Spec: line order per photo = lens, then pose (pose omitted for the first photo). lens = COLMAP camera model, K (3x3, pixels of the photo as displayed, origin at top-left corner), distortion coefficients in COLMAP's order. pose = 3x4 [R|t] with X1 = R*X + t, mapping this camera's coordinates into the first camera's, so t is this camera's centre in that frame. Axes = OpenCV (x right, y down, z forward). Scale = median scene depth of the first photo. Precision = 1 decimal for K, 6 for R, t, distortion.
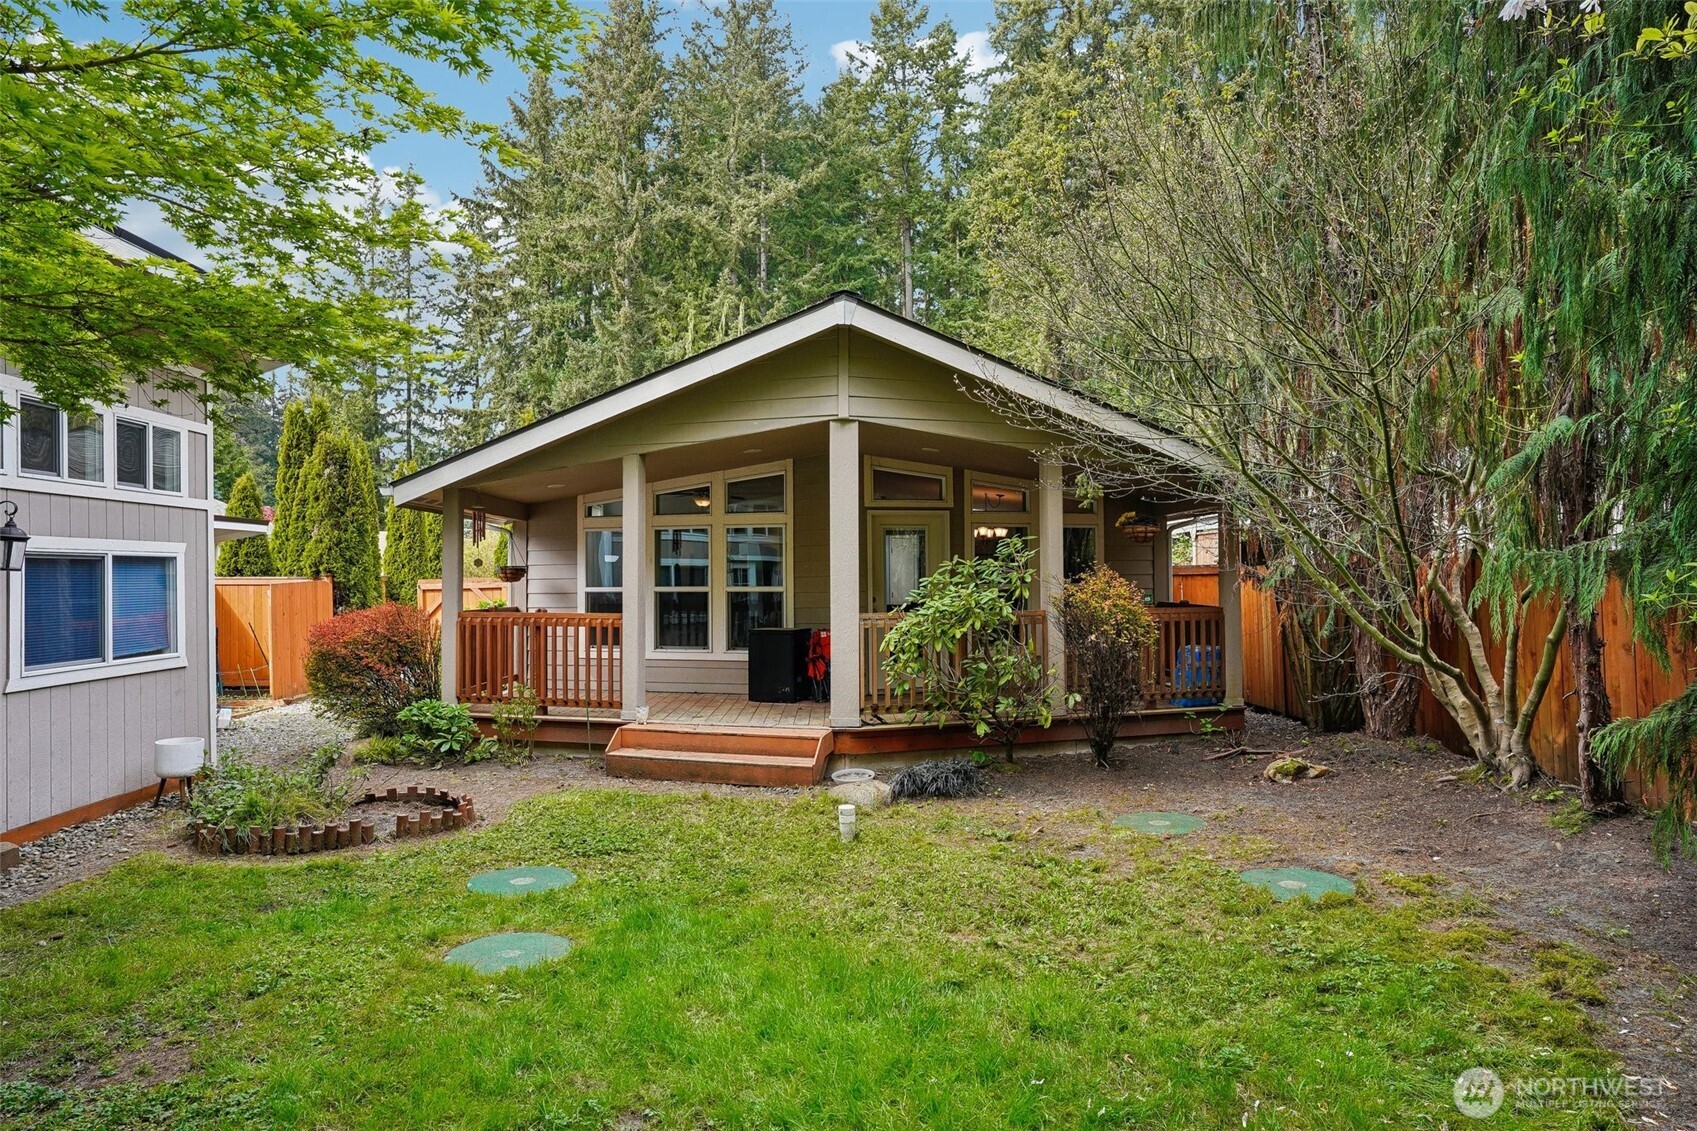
lens RADIAL K [[1067.3, 0, 853.6], [0, 1067.3, 547.5], [0, 0, 1]] dist [-0.027914, 0.000590]
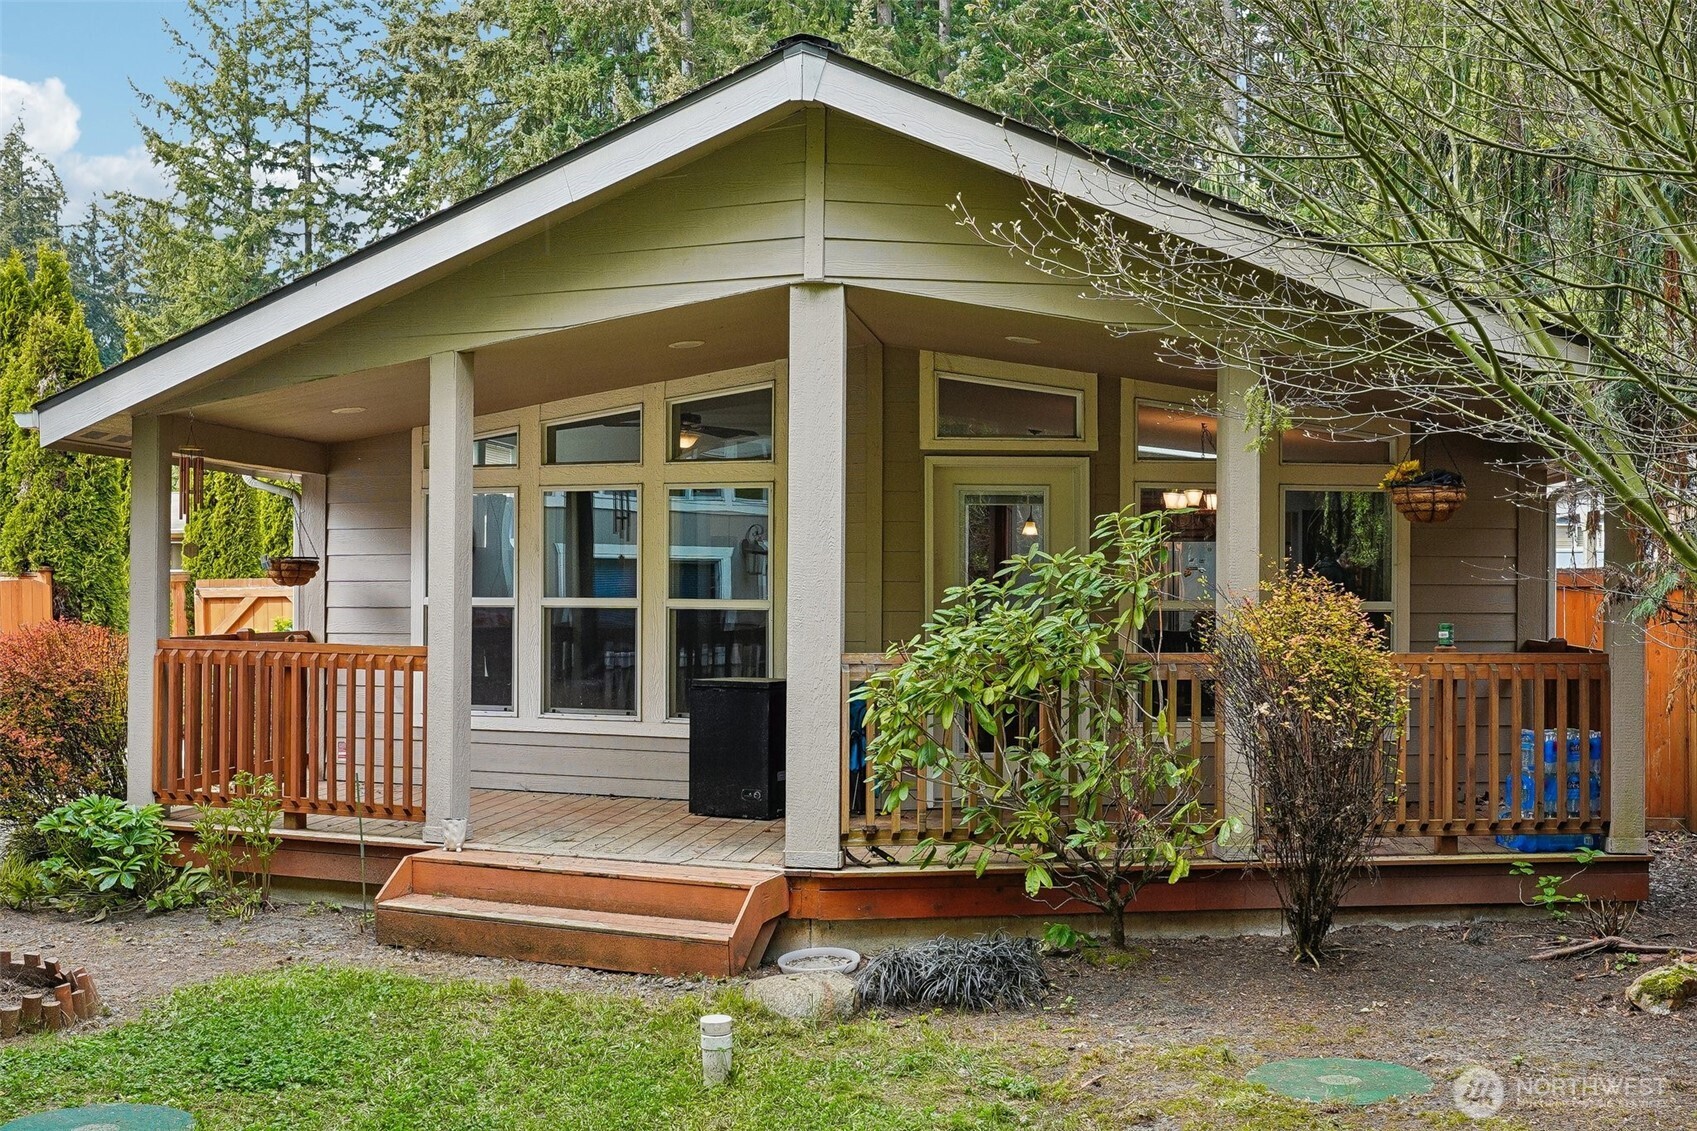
lens RADIAL K [[2020.7, 0, 848.5], [0, 2020.7, 565.5], [0, 0, 1]] dist [0.007165, 0.013586]
pose [[0.988405, 0.010208, -0.151495, 0.146106], [-0.007237, 0.999771, 0.020148, -0.001342], [0.151666, -0.018818, 0.988253, 0.016954]]
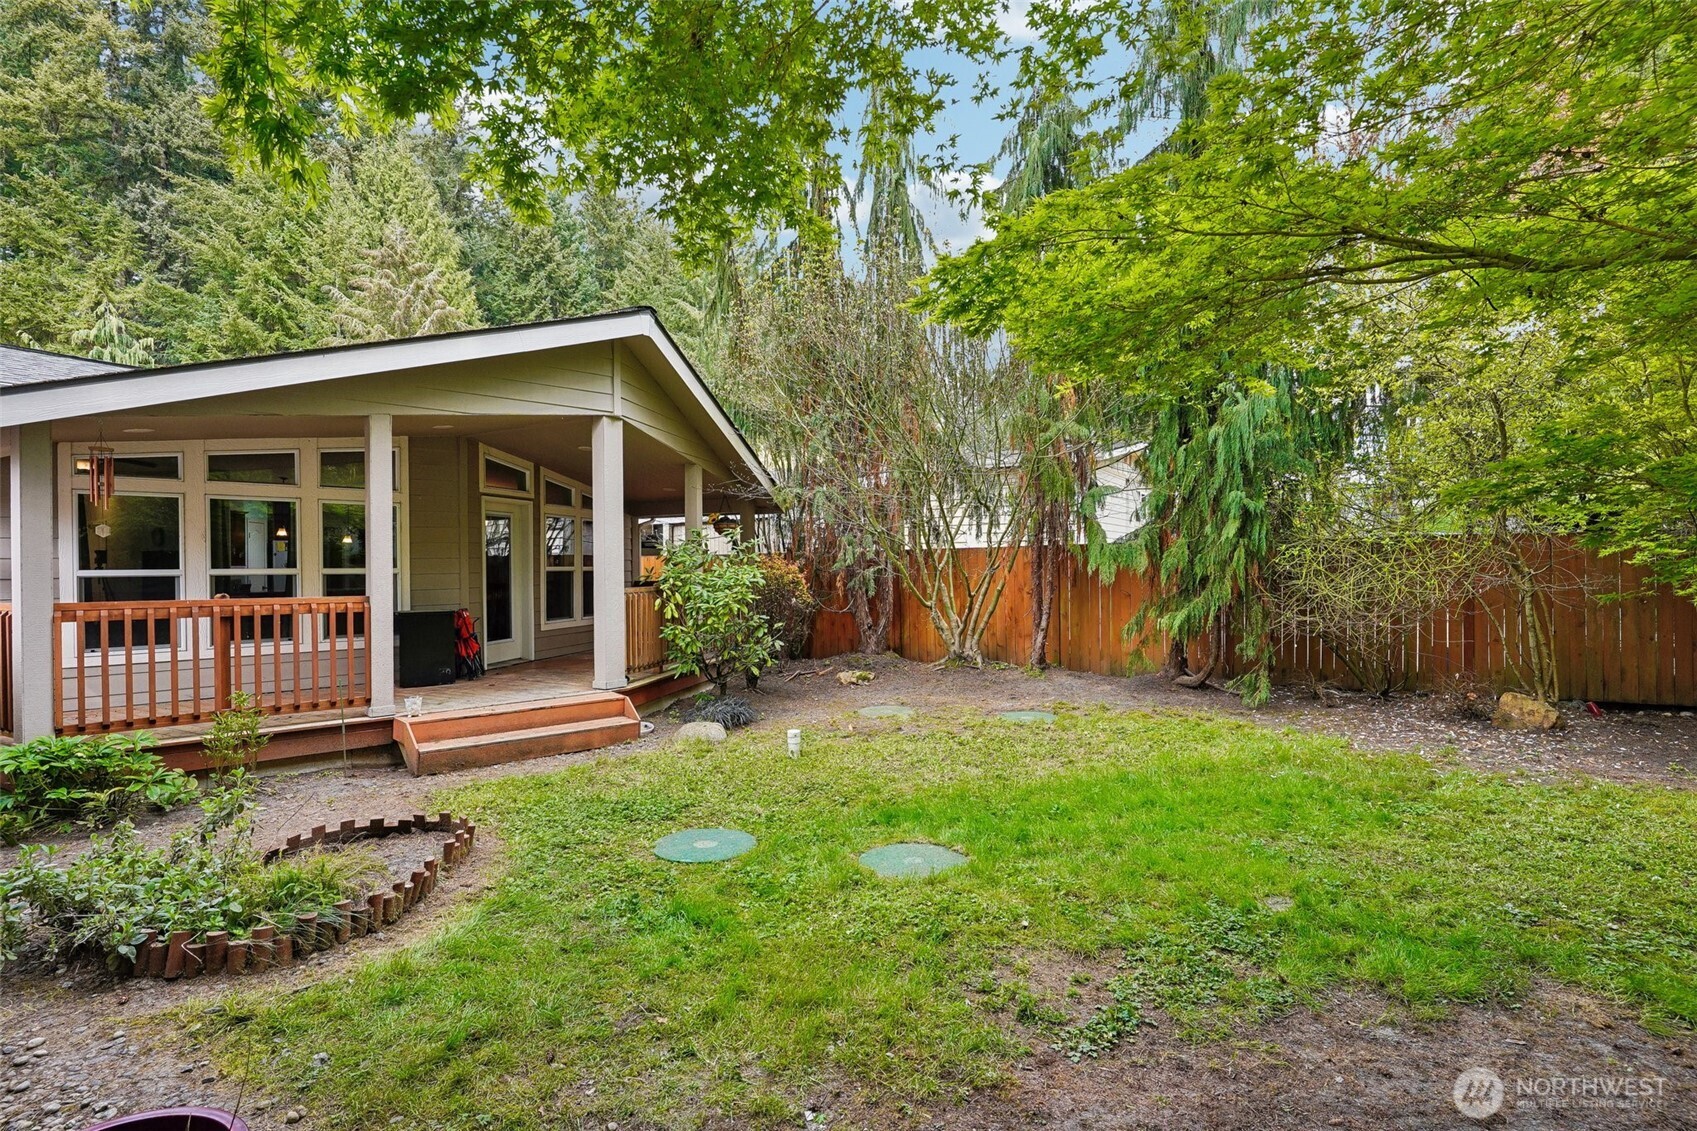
lens RADIAL K [[843.3, 0, 850.2], [0, 843.3, 584.8], [0, 0, 1]] dist [0.000050, -0.000502]
pose [[0.486640, -0.011471, 0.873527, -0.608999], [-0.022070, 0.999433, 0.025420, 0.025655], [-0.873324, -0.031649, 0.486111, 0.314523]]
